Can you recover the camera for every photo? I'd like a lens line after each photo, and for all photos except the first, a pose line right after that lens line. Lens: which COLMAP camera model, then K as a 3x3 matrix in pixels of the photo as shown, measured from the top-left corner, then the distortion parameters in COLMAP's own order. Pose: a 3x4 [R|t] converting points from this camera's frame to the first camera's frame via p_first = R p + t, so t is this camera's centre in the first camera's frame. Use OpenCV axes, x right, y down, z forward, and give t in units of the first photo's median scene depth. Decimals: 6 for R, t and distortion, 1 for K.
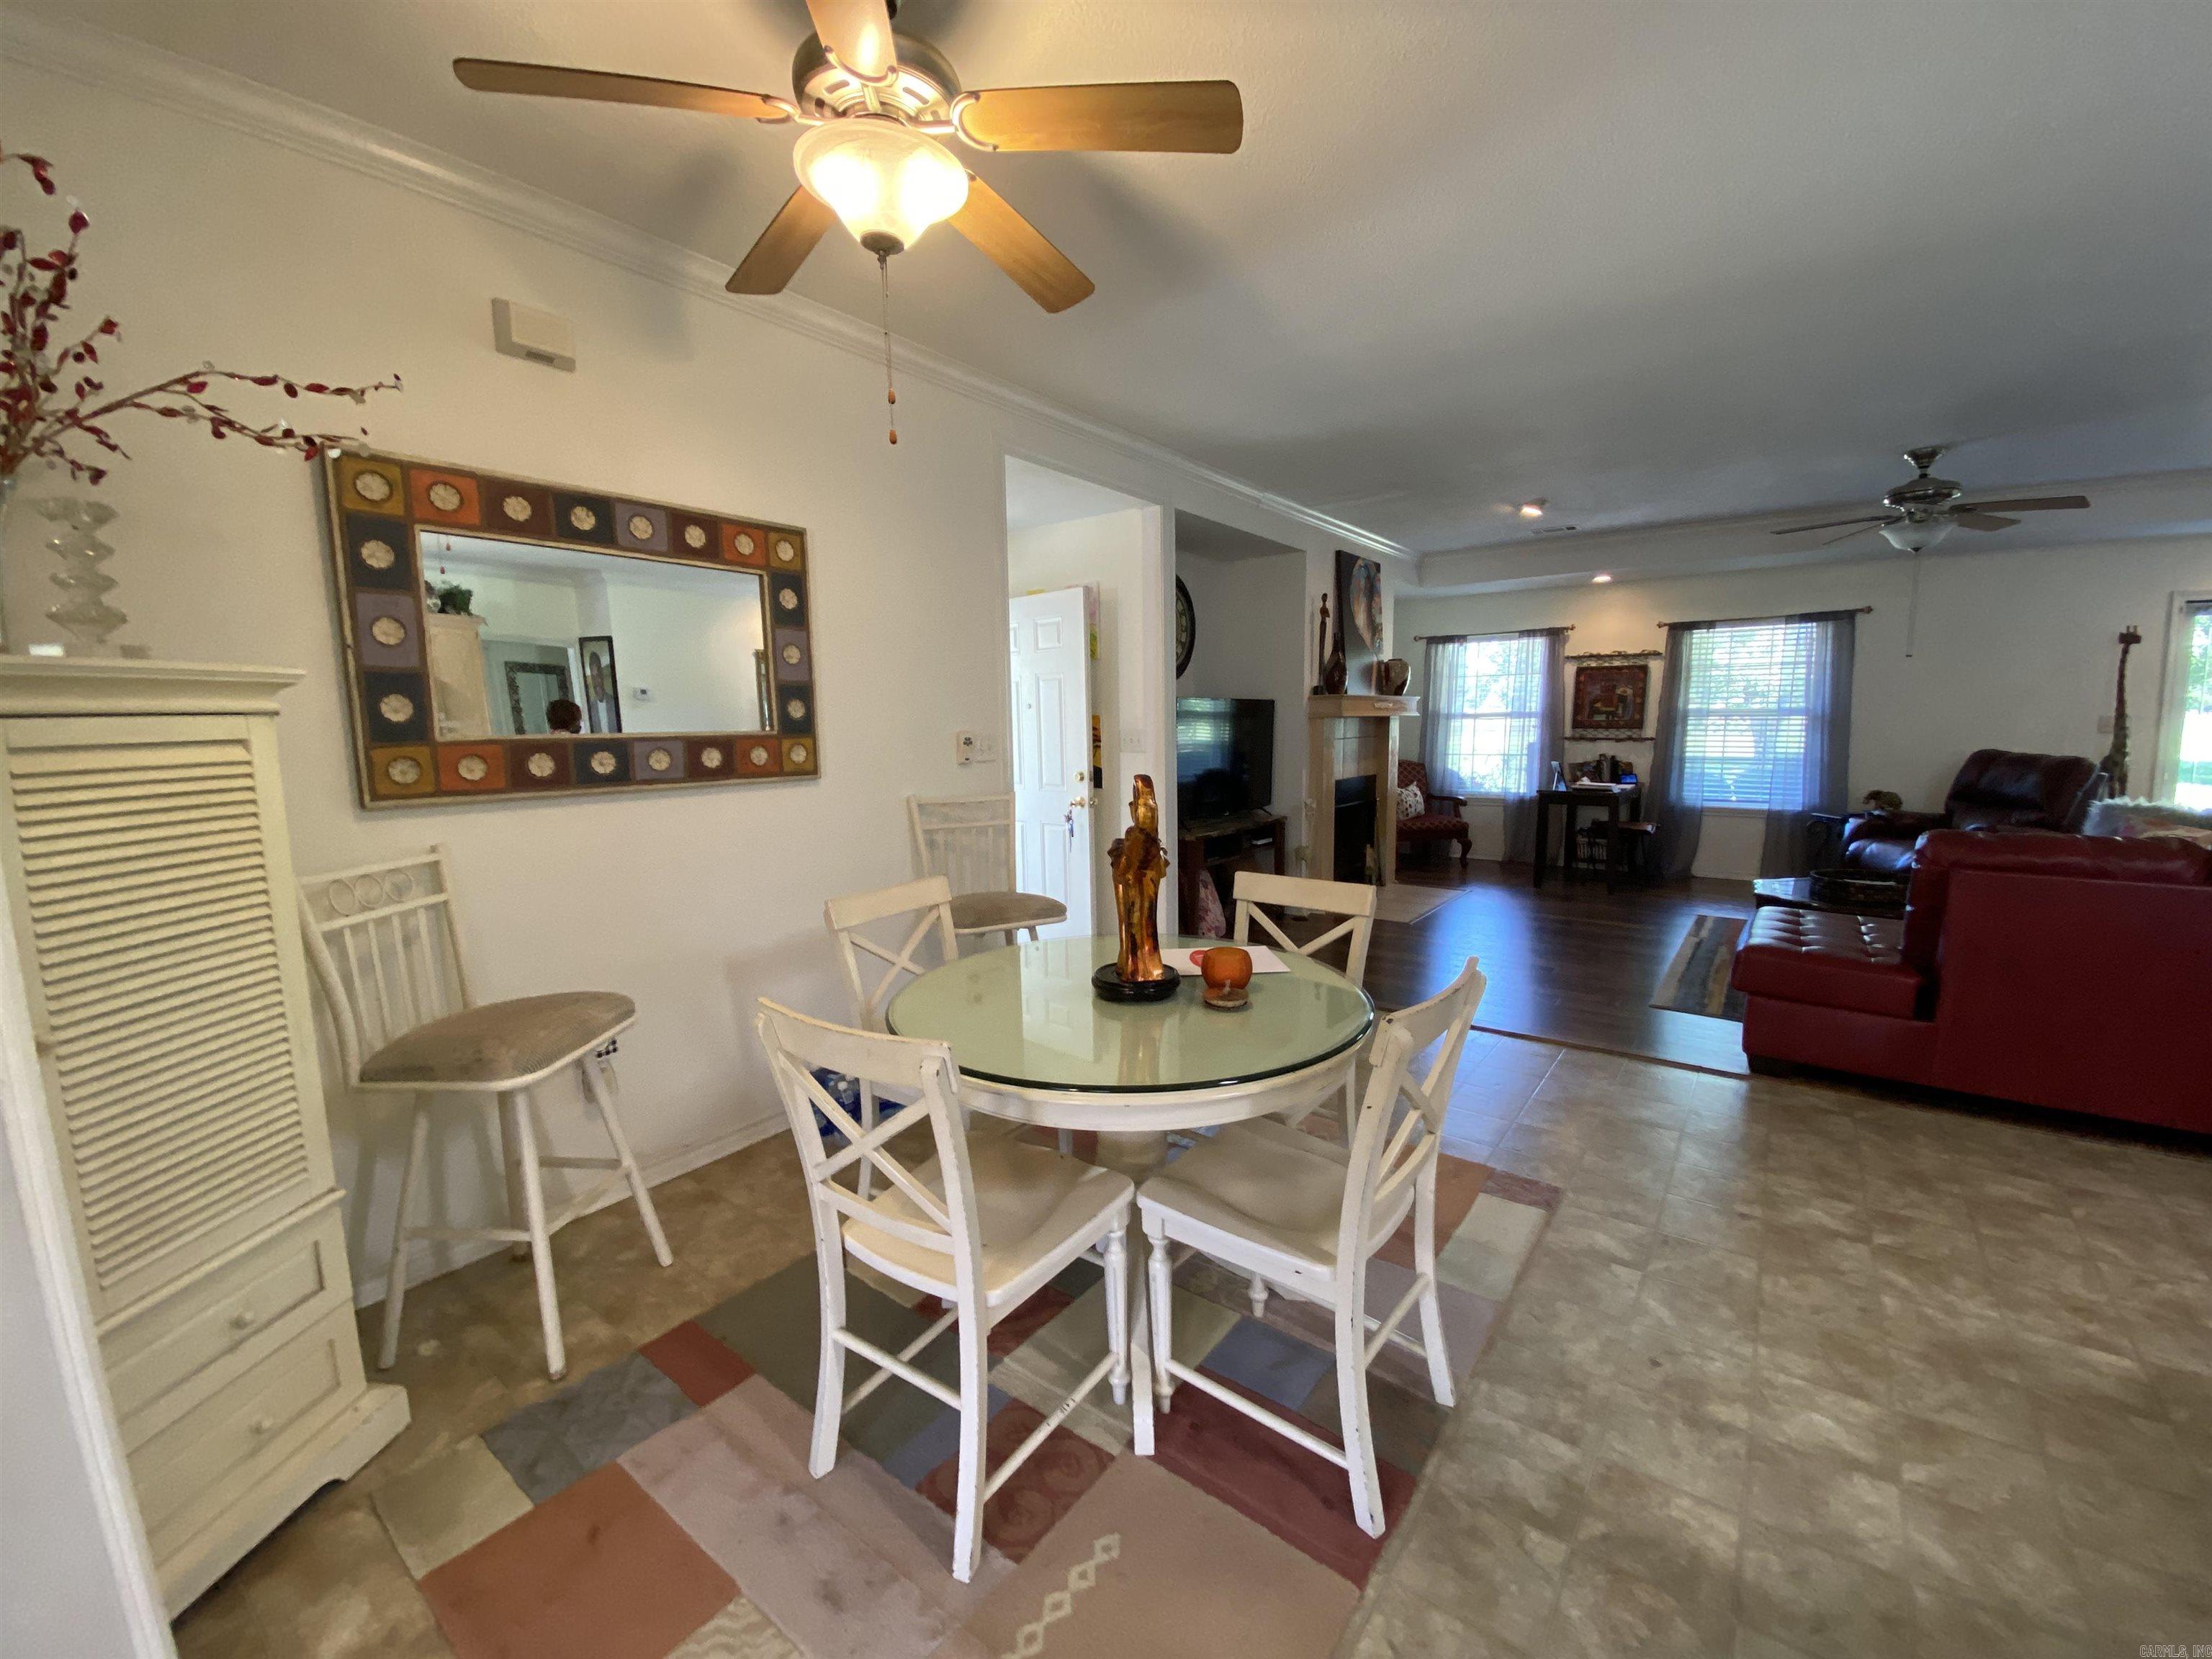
lens RADIAL K [[884.0, 0, 1111.1], [0, 884.0, 843.6], [0, 0, 1]] dist [0.030055, -0.025886]
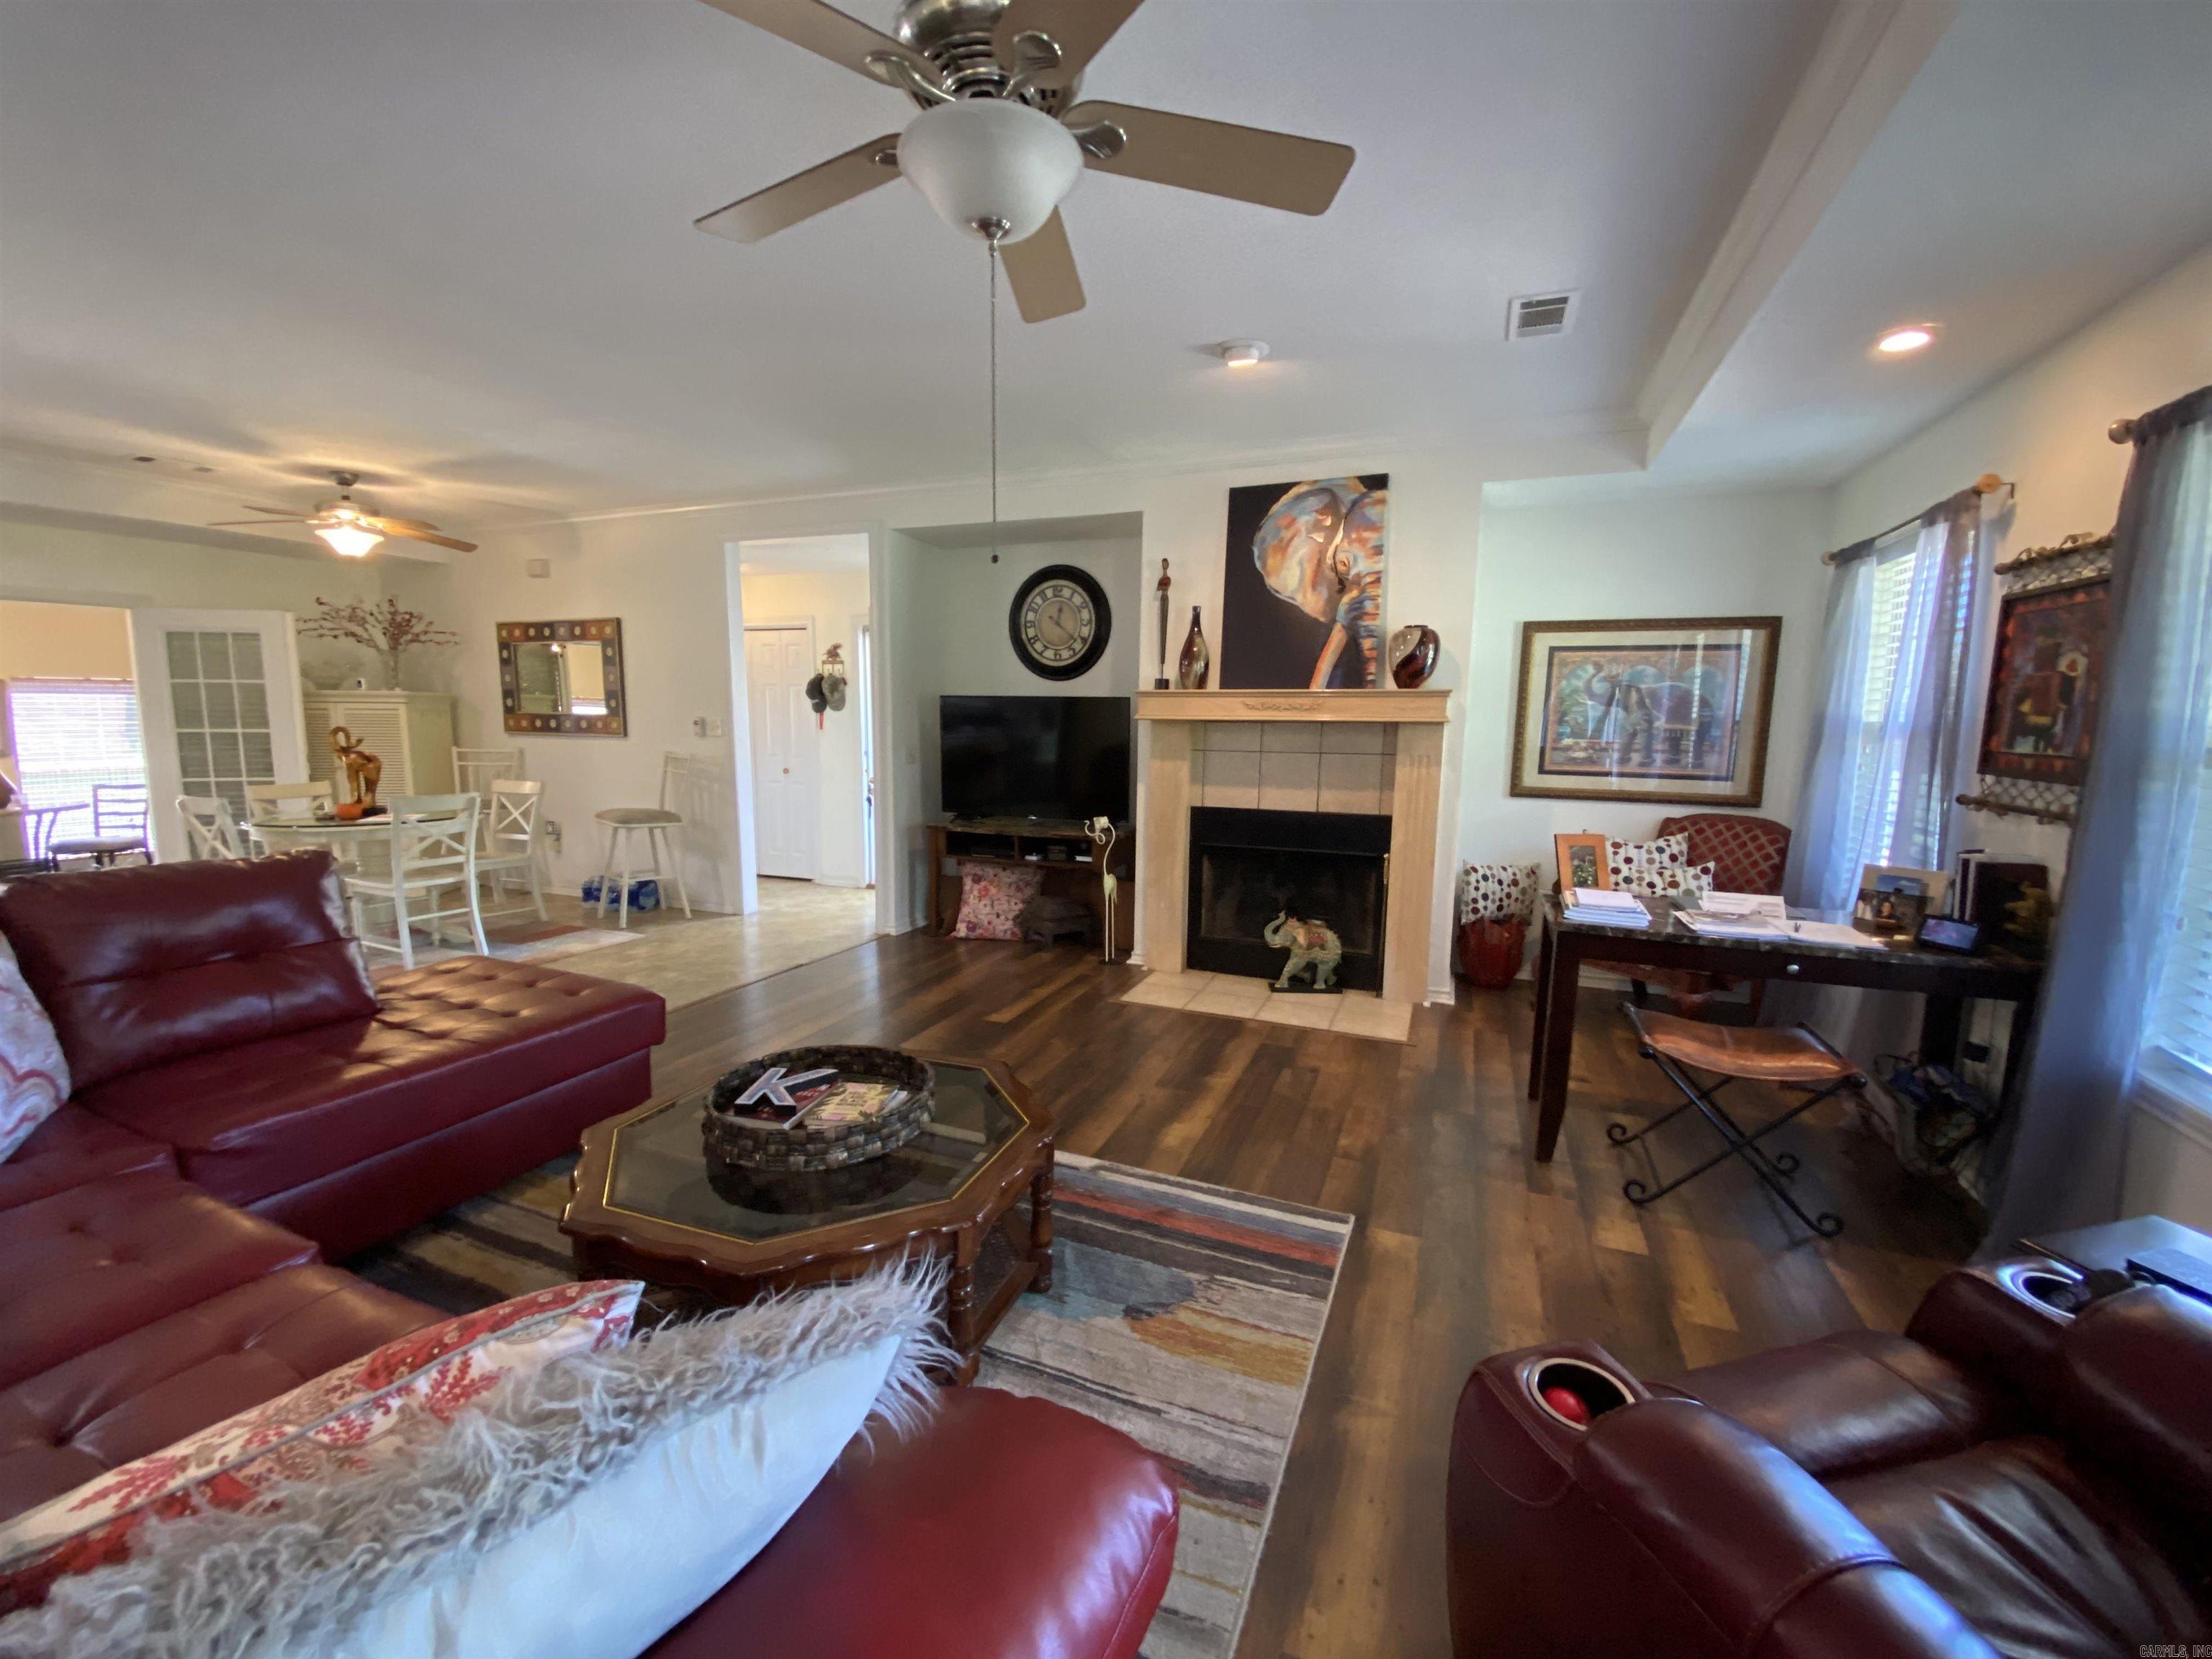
lens RADIAL K [[884.0, 0, 1111.1], [0, 884.0, 843.6], [0, 0, 1]] dist [0.030055, -0.025886]
pose [[0.267803, 0.151188, -0.951538, 0.906853], [-0.151200, 0.981969, 0.113470, -0.107991], [0.951536, 0.113485, 0.285834, 0.693137]]
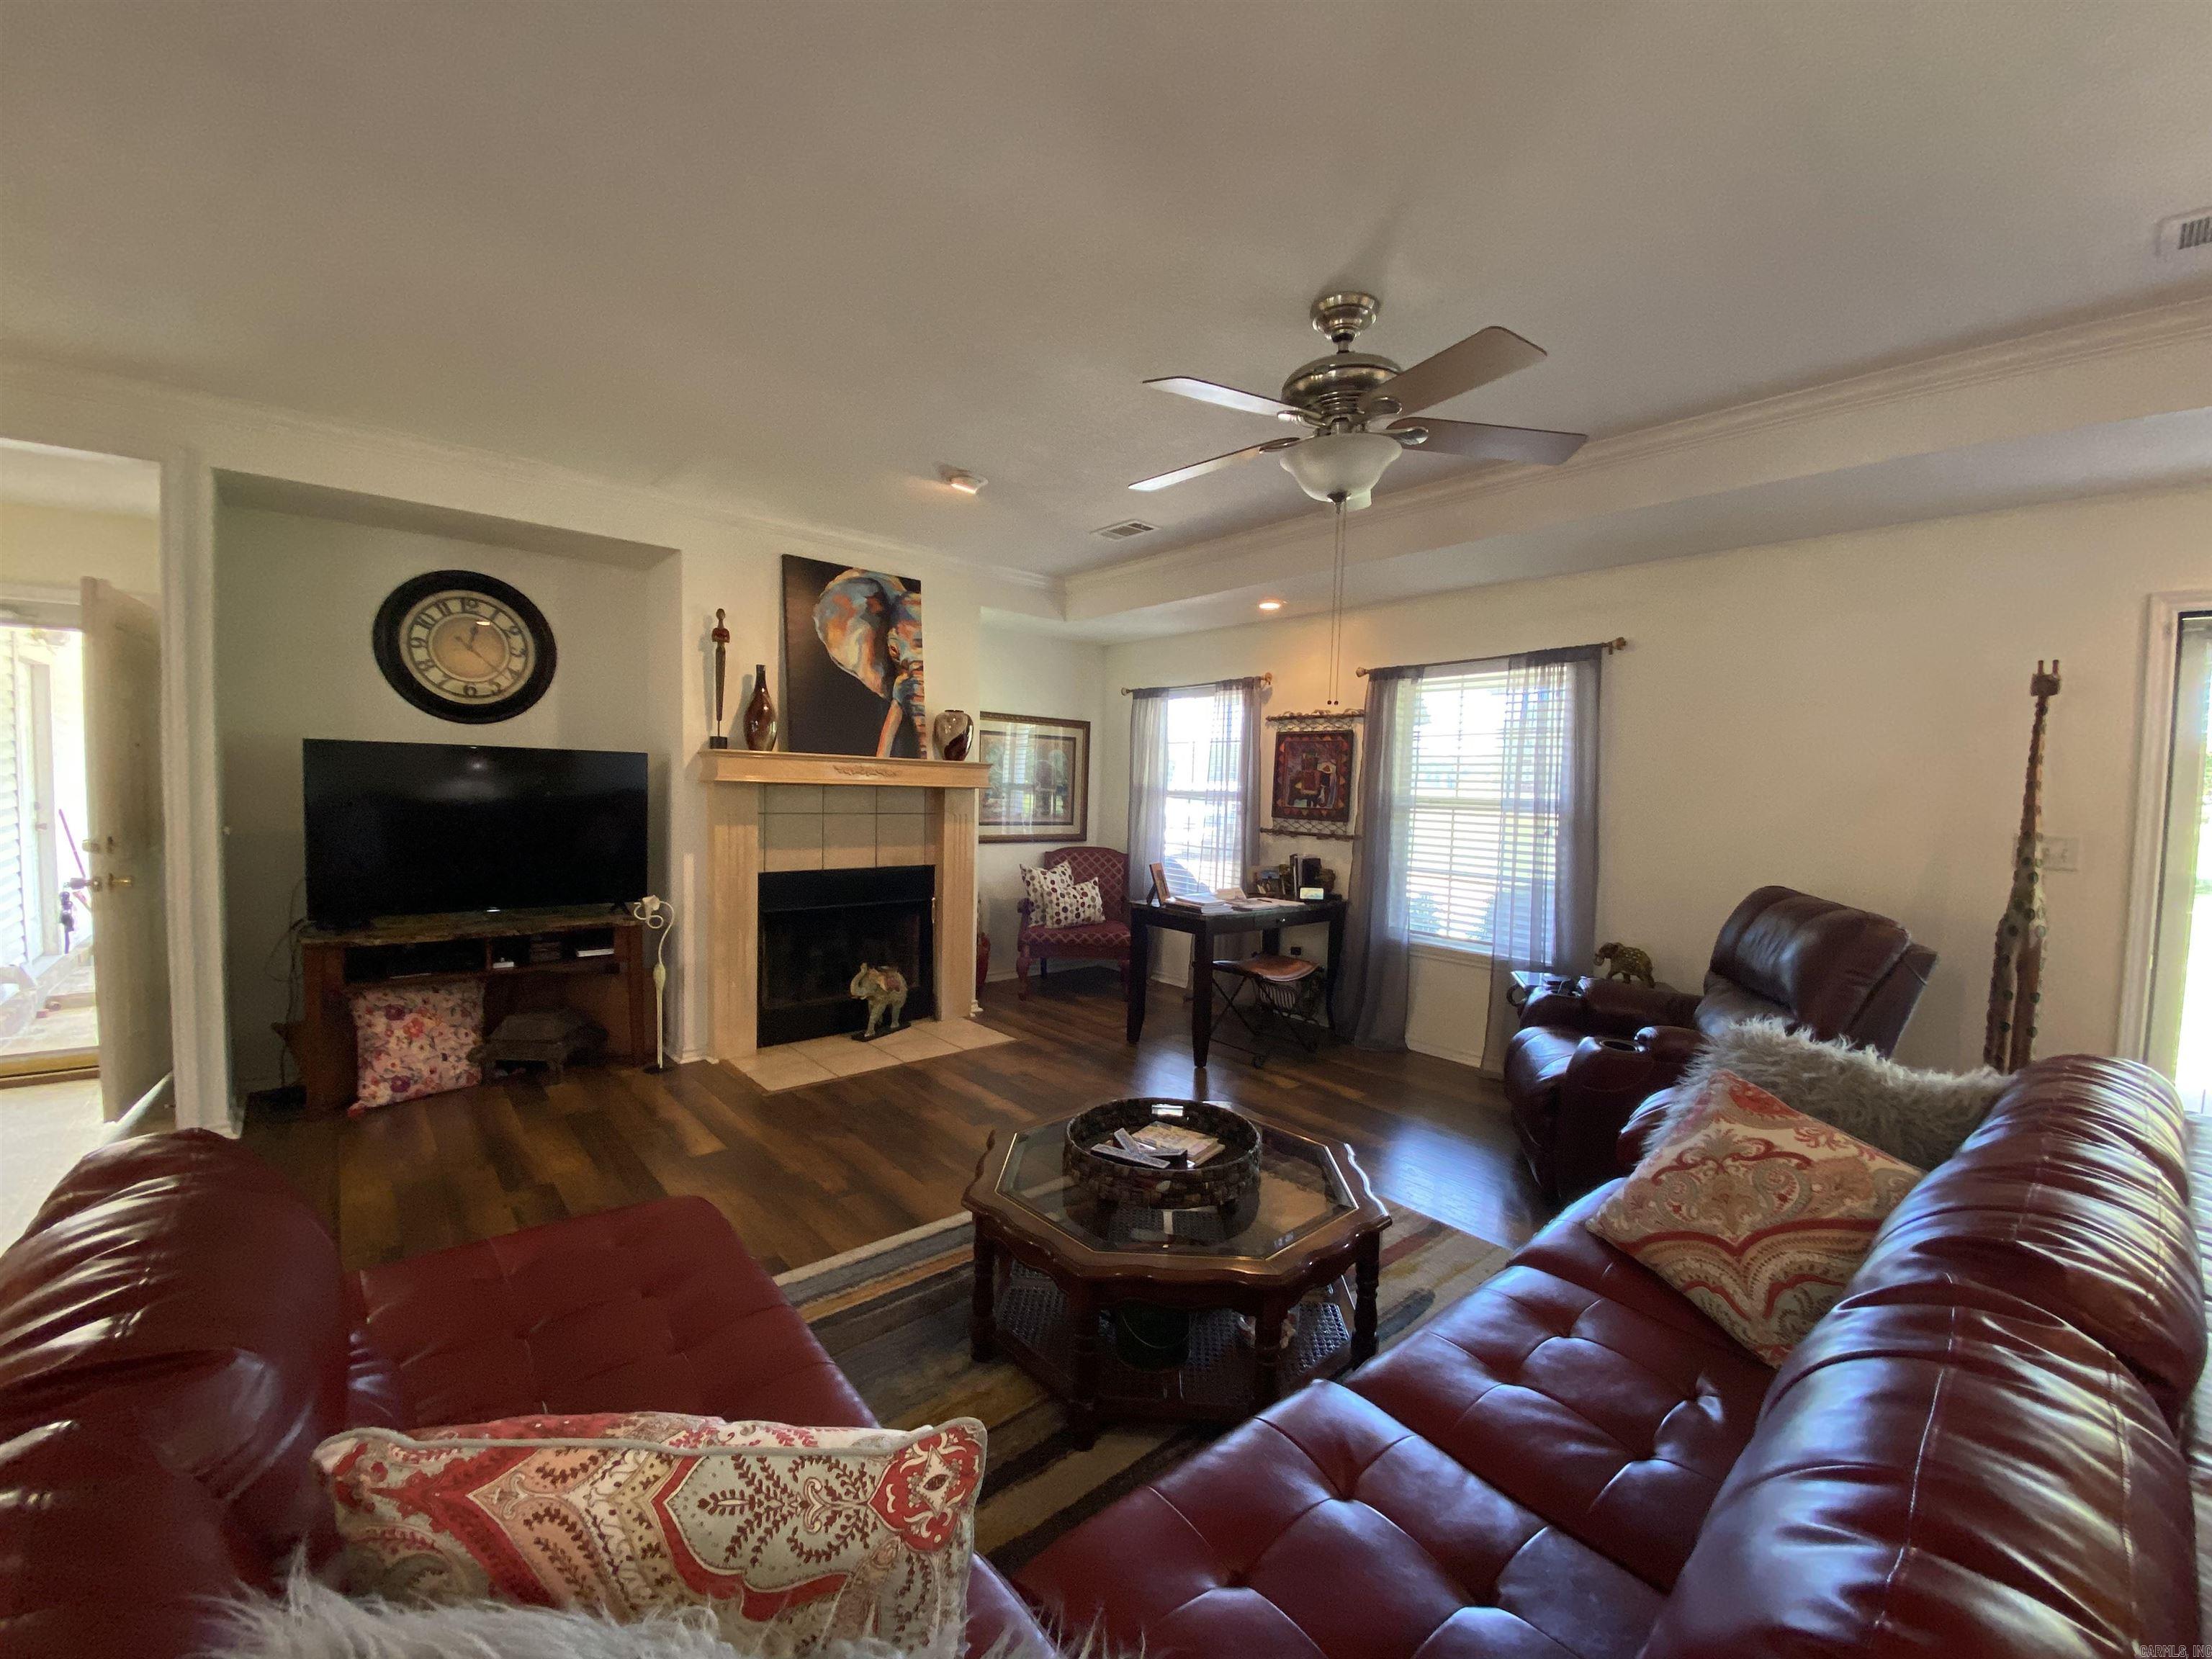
lens RADIAL K [[870.2, 0, 1121.6], [0, 870.2, 834.7], [0, 0, 1]] dist [0.050658, -0.039933]
pose [[0.977841, 0.051580, -0.202894, 0.646013], [-0.069214, 0.994324, -0.080798, -0.060788], [0.197574, 0.093051, 0.975862, 0.356470]]
